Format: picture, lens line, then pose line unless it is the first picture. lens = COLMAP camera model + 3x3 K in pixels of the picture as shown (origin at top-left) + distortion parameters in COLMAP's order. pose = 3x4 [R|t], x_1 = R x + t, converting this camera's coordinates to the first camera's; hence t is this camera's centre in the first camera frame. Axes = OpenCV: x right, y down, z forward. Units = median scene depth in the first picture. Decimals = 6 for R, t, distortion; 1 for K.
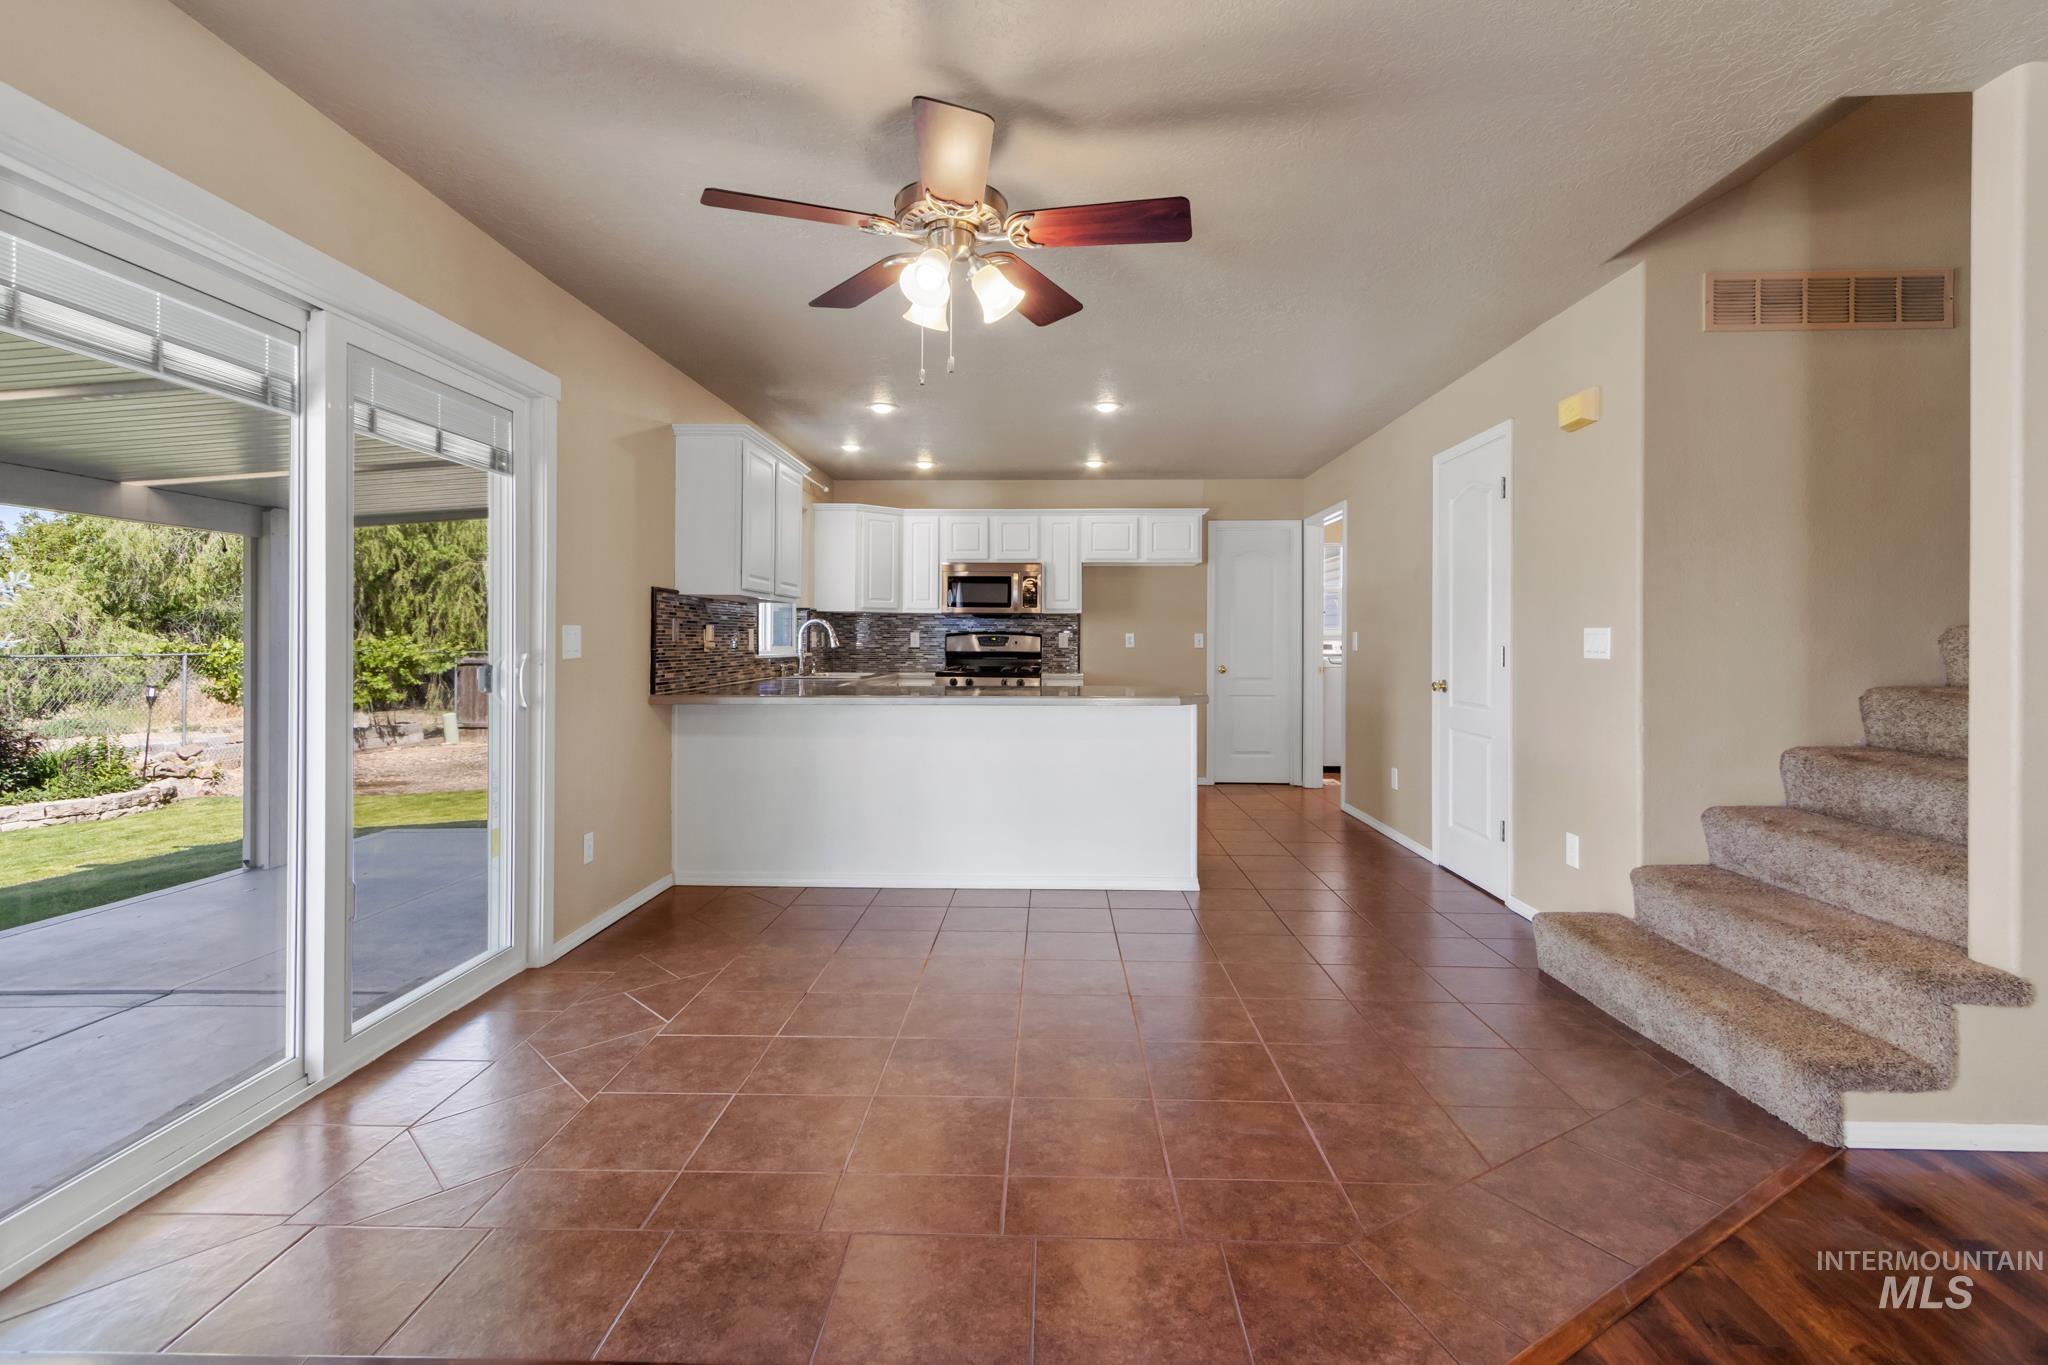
lens RADIAL K [[948.7, 0, 1024.7], [0, 948.7, 657.8], [0, 0, 1]] dist [0.002742, -0.000907]
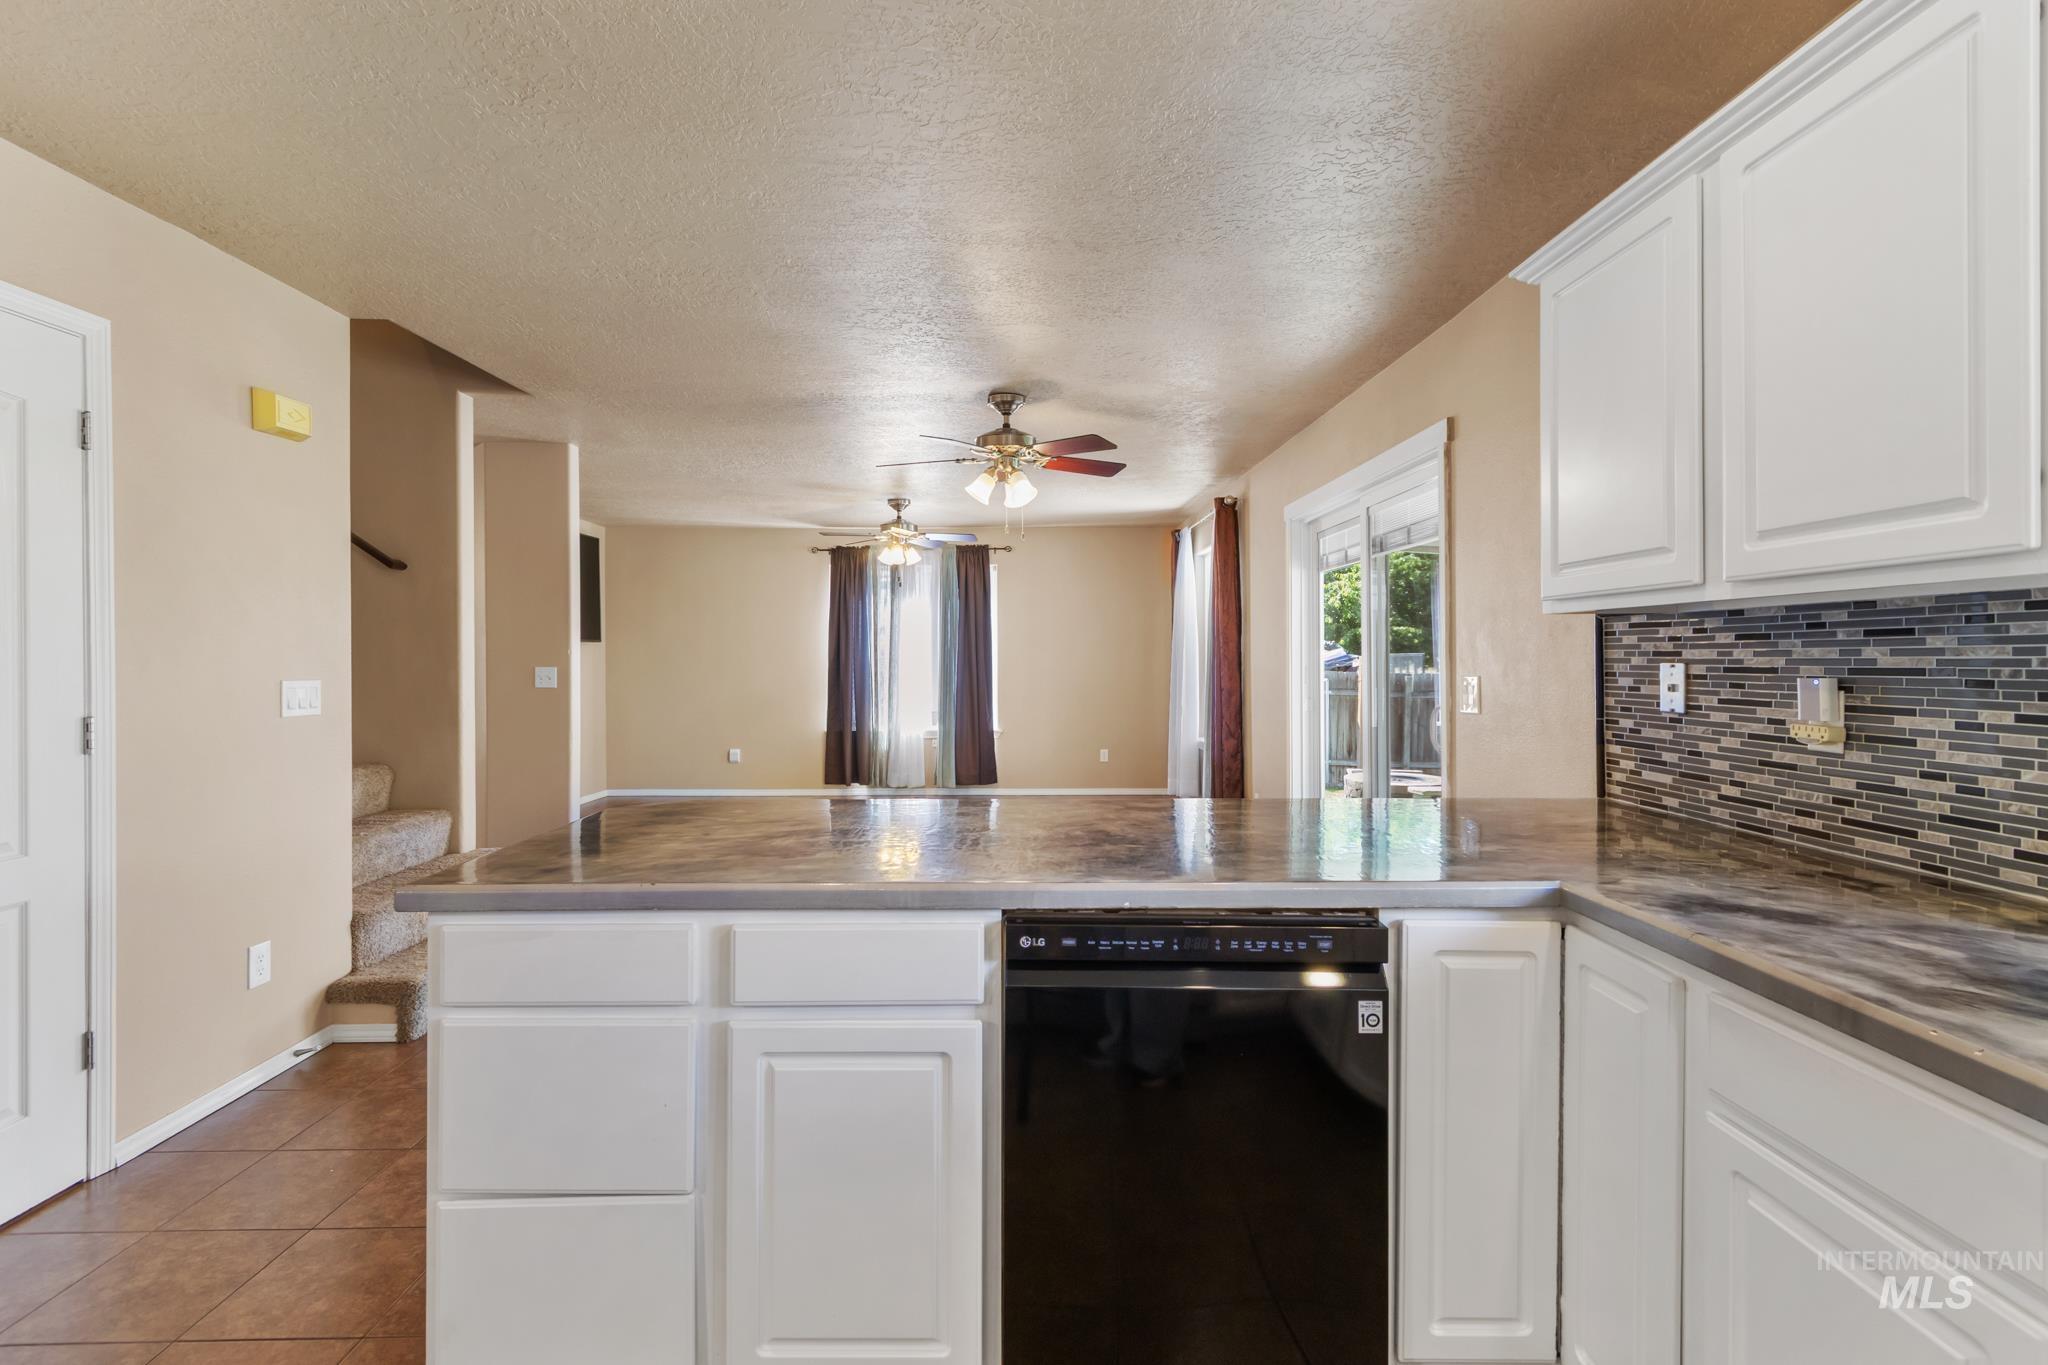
lens RADIAL K [[948.7, 0, 1024.7], [0, 948.7, 657.8], [0, 0, 1]] dist [0.002742, -0.000907]
pose [[-0.998759, -0.000059, -0.049803, -0.013860], [-0.001019, 0.999814, 0.019261, -0.056461], [0.049792, 0.019288, -0.998573, 1.553310]]
